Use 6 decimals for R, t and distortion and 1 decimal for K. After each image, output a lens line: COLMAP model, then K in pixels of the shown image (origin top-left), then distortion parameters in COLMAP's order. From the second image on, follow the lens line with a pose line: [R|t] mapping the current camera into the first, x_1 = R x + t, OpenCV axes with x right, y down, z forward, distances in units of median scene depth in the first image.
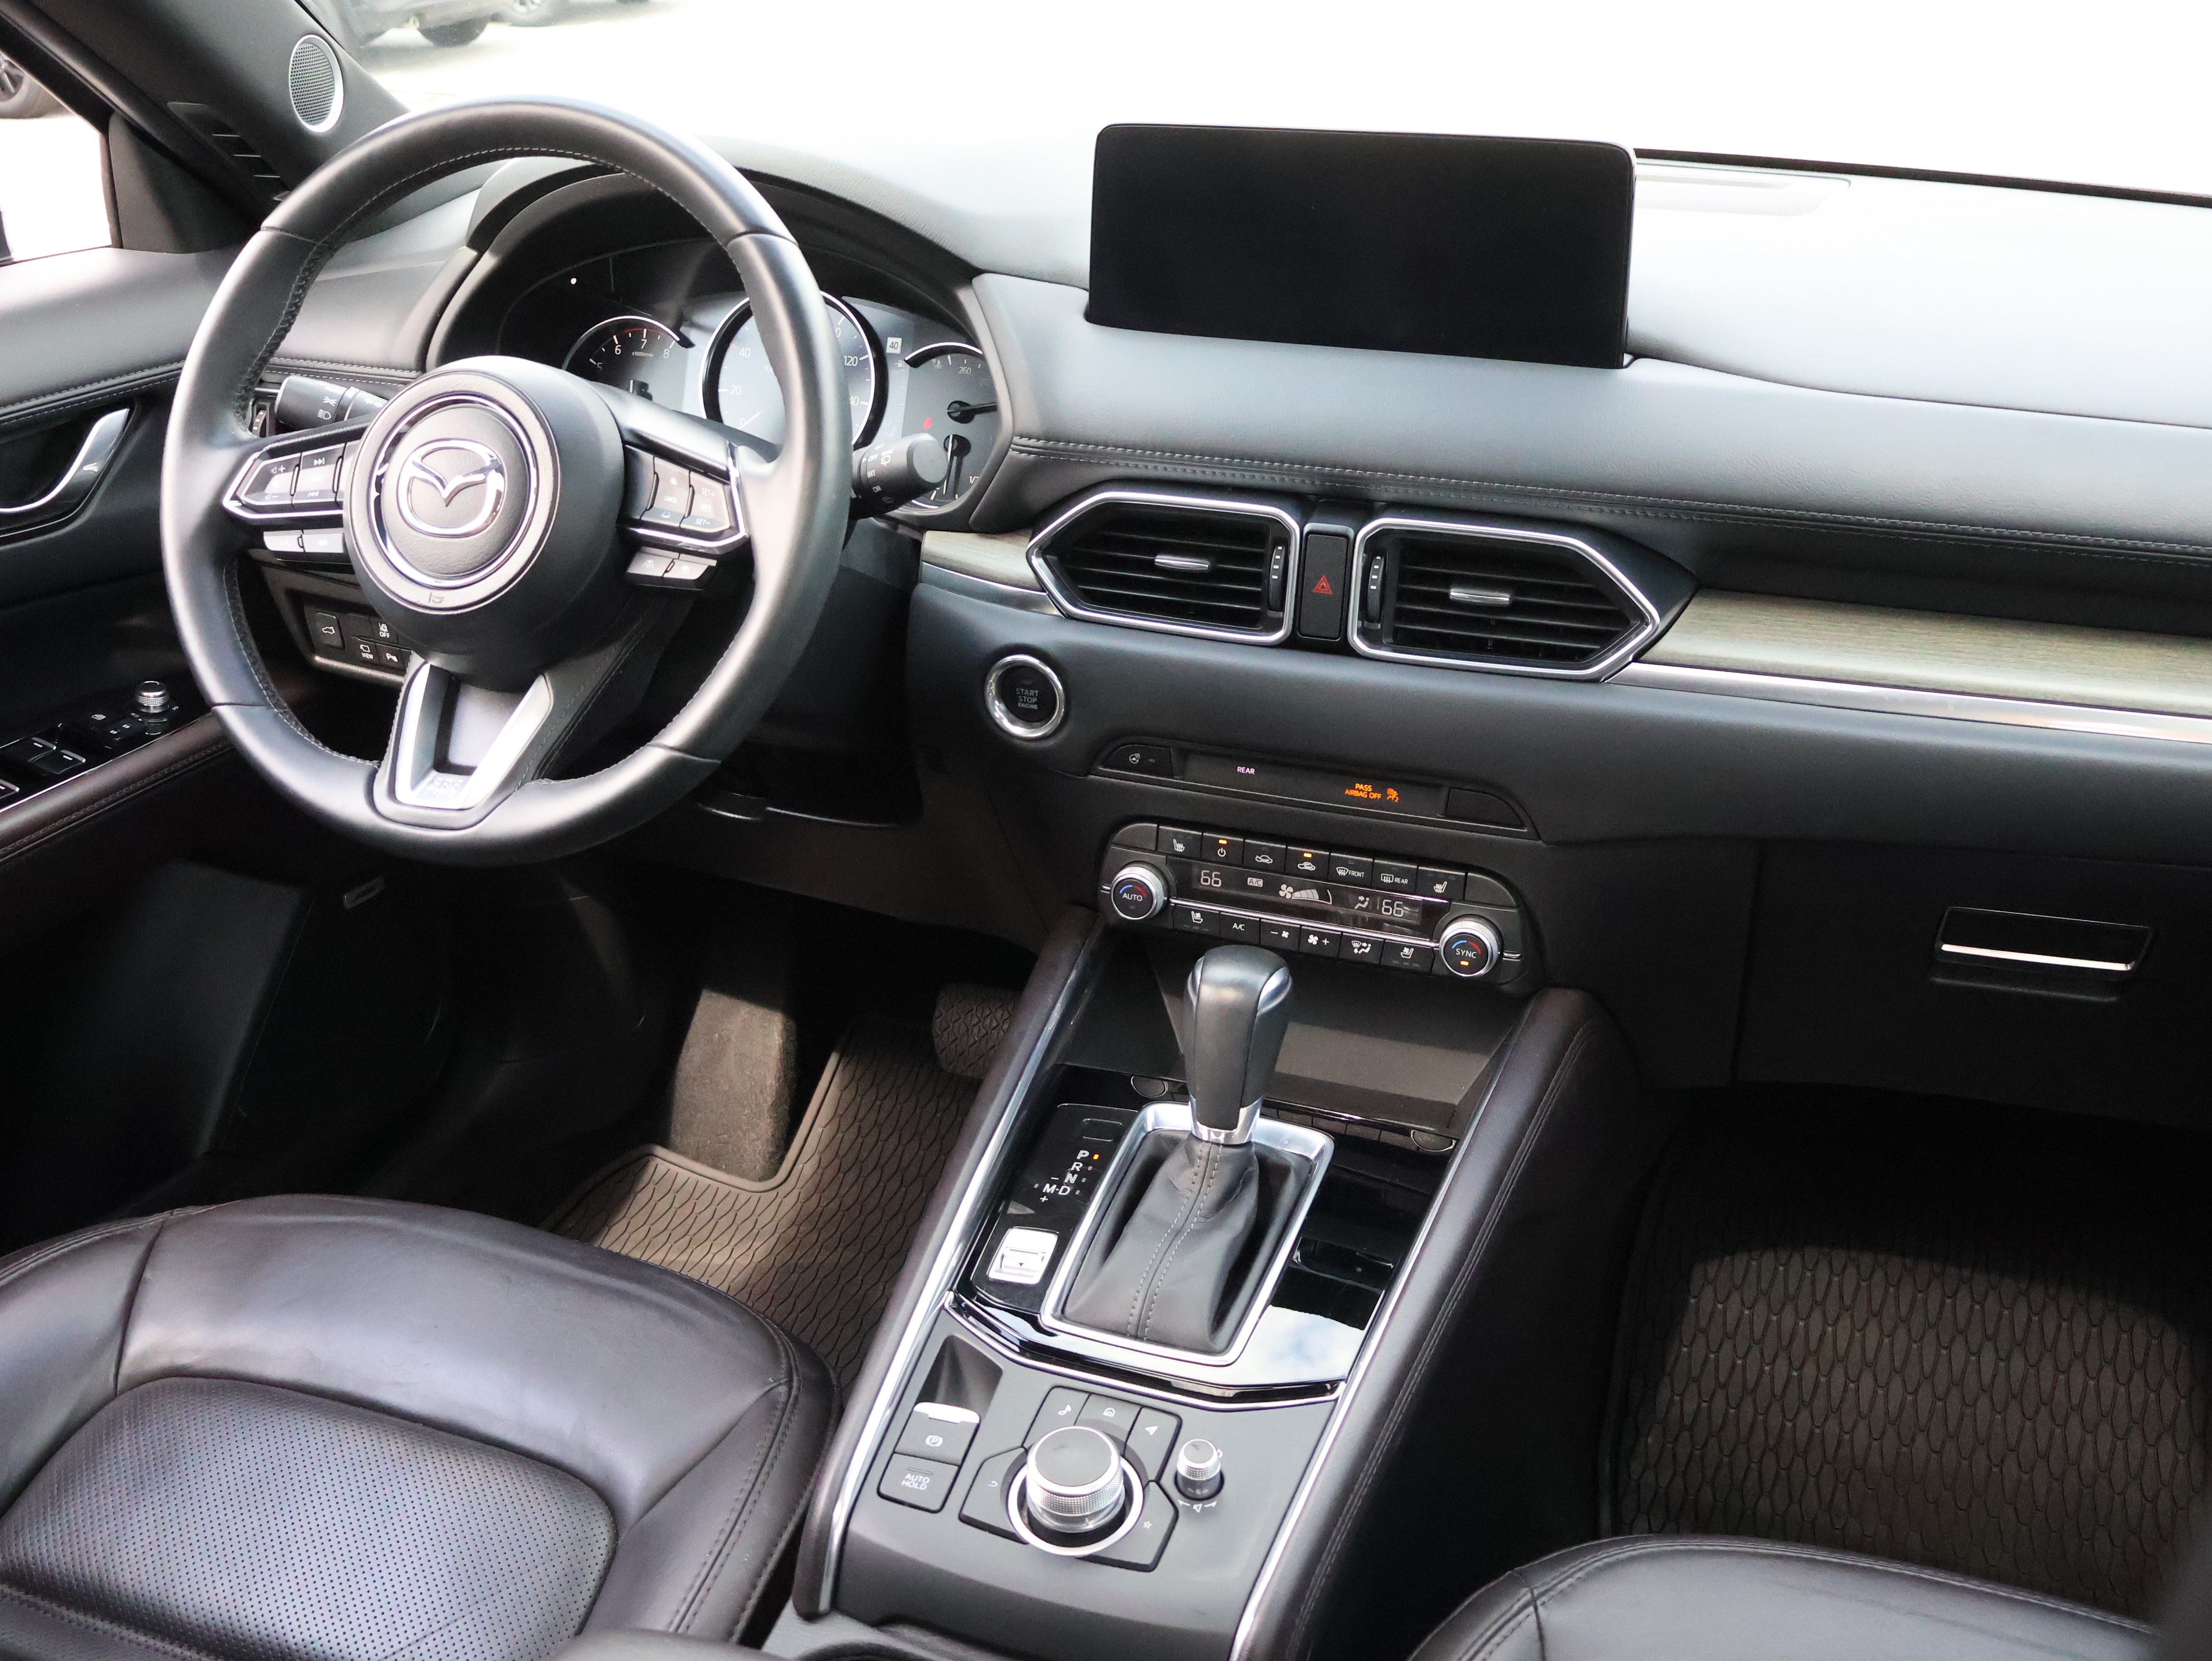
lens RADIAL K [[2083.8, 0, 1106.0], [0, 2083.8, 830.5], [0, 0, 1]] dist [-0.060925, 0.001536]
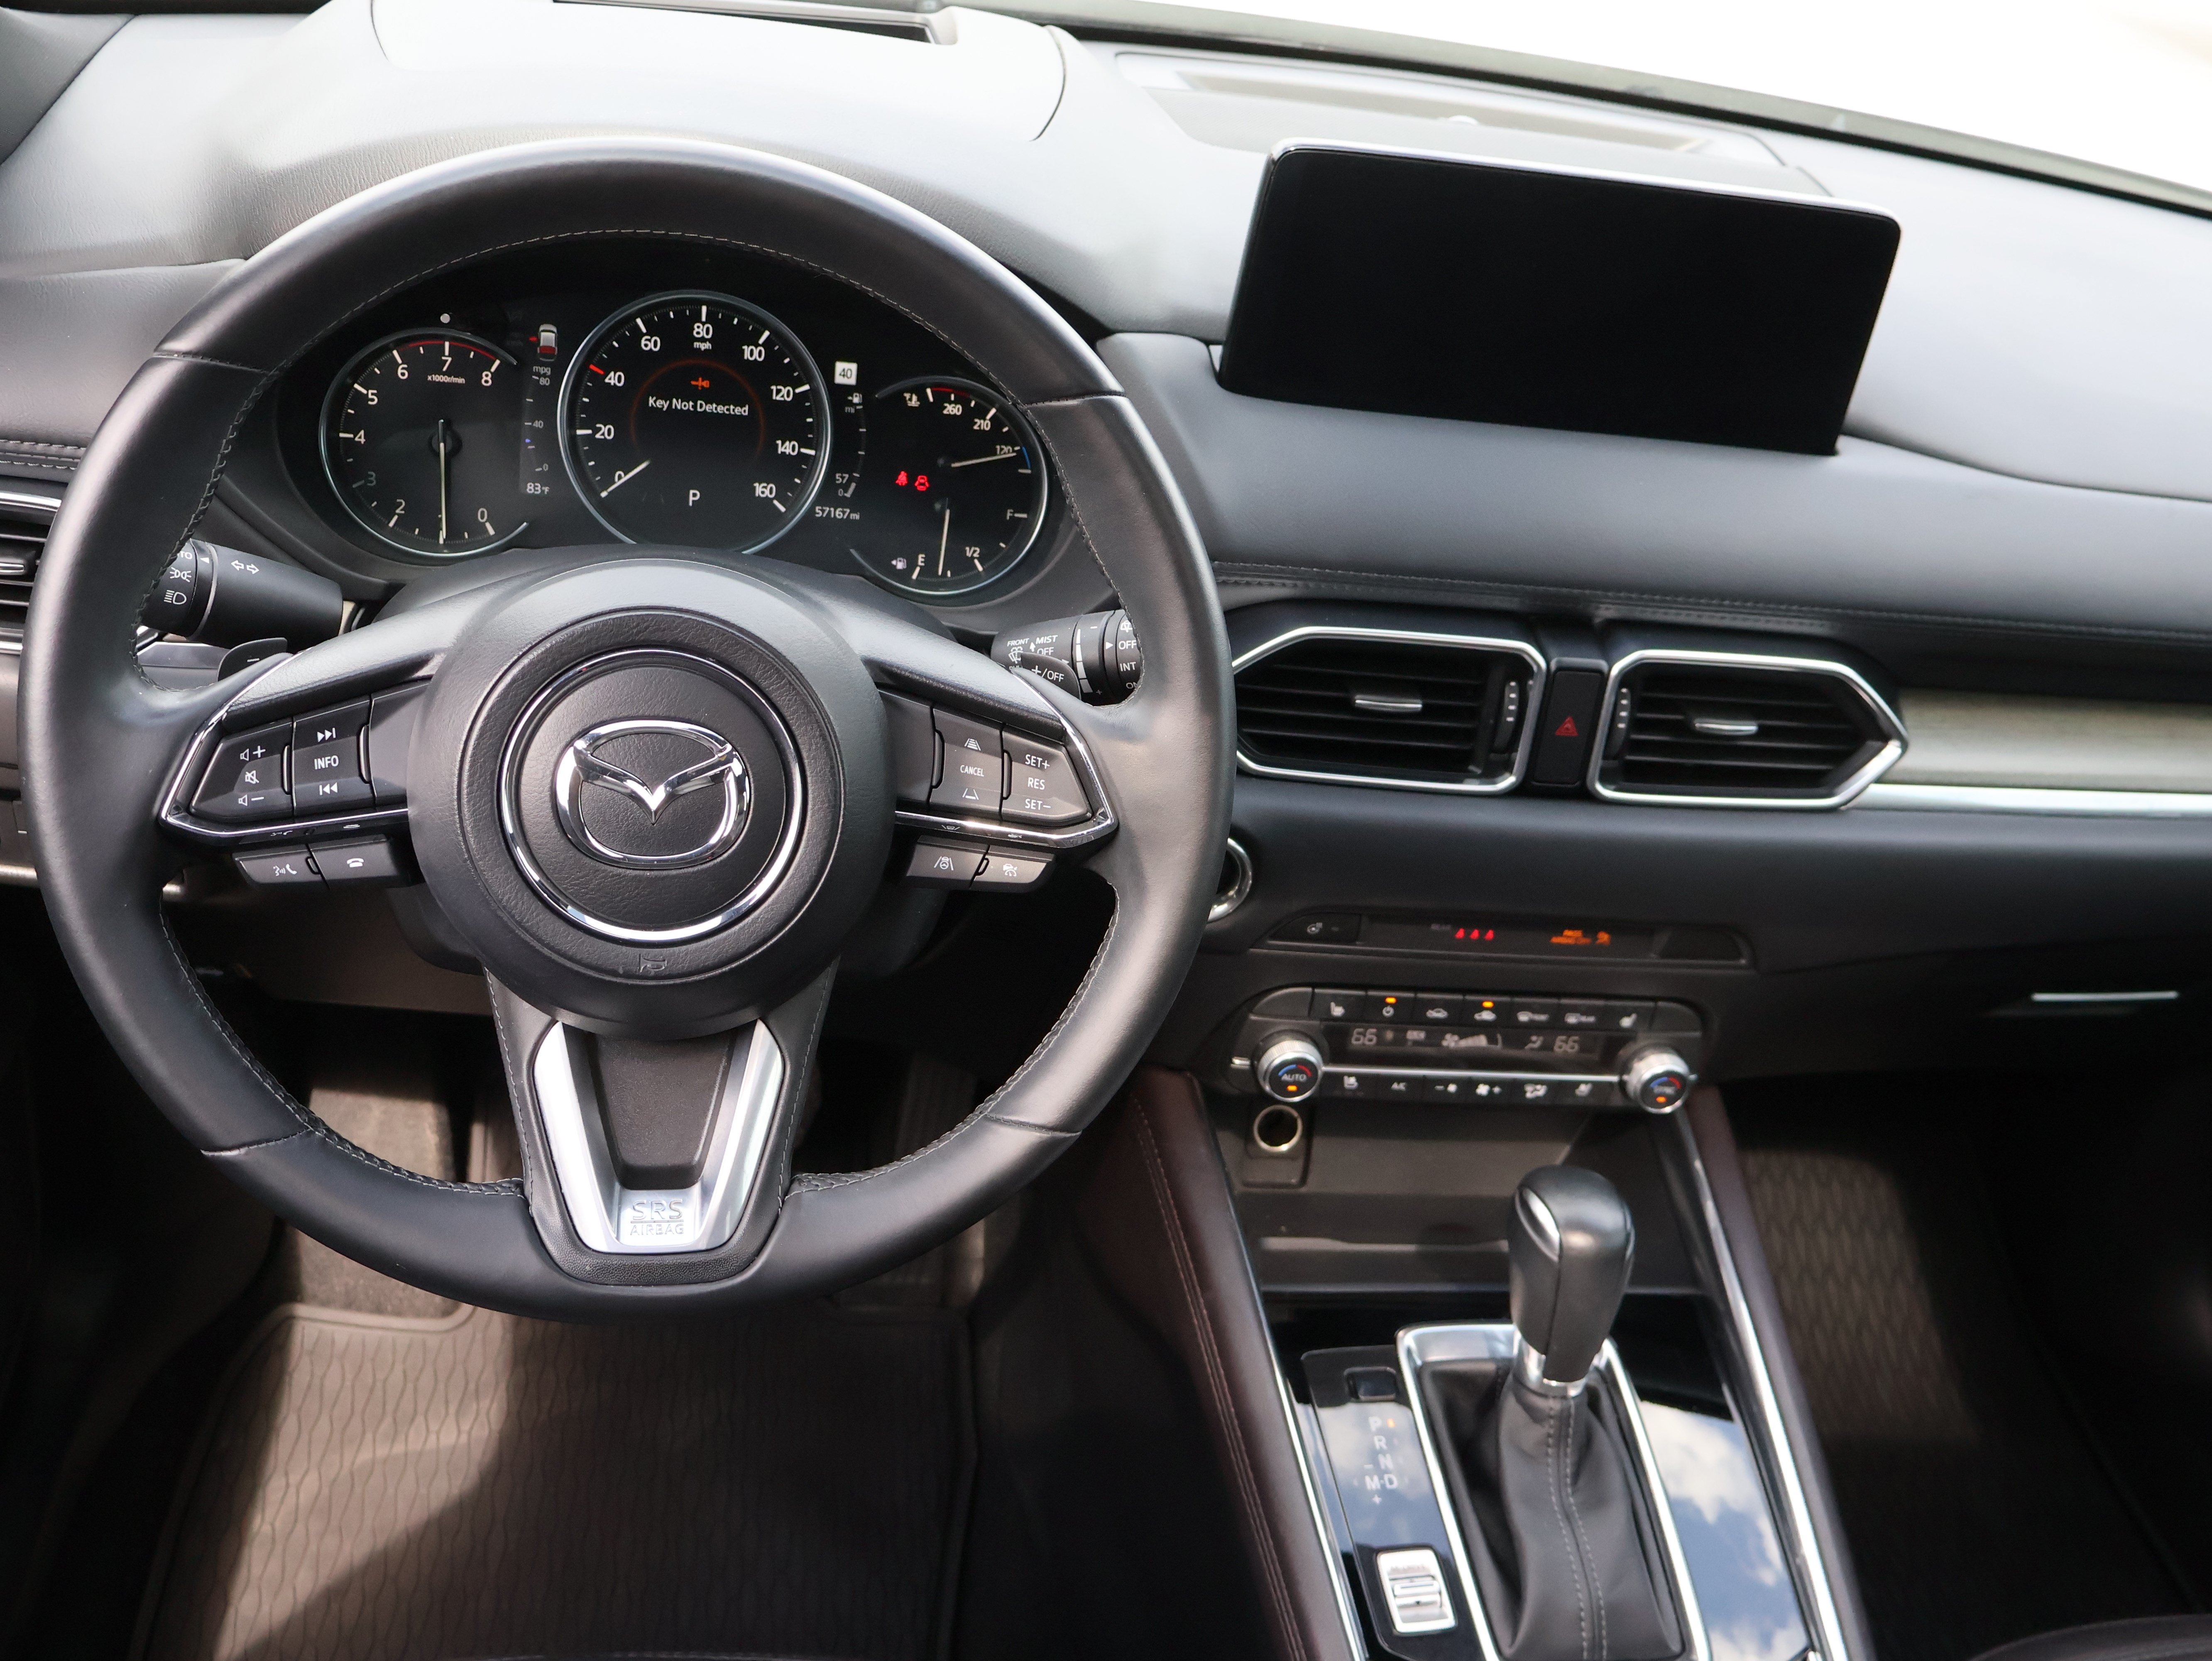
lens RADIAL K [[2083.8, 0, 1106.0], [0, 2083.8, 830.5], [0, 0, 1]] dist [-0.060925, 0.001536]
pose [[0.873506, -0.147418, 0.463957, -0.462275], [0.059358, 0.978189, 0.199054, -0.256205], [-0.483181, -0.146335, 0.863204, 0.344675]]
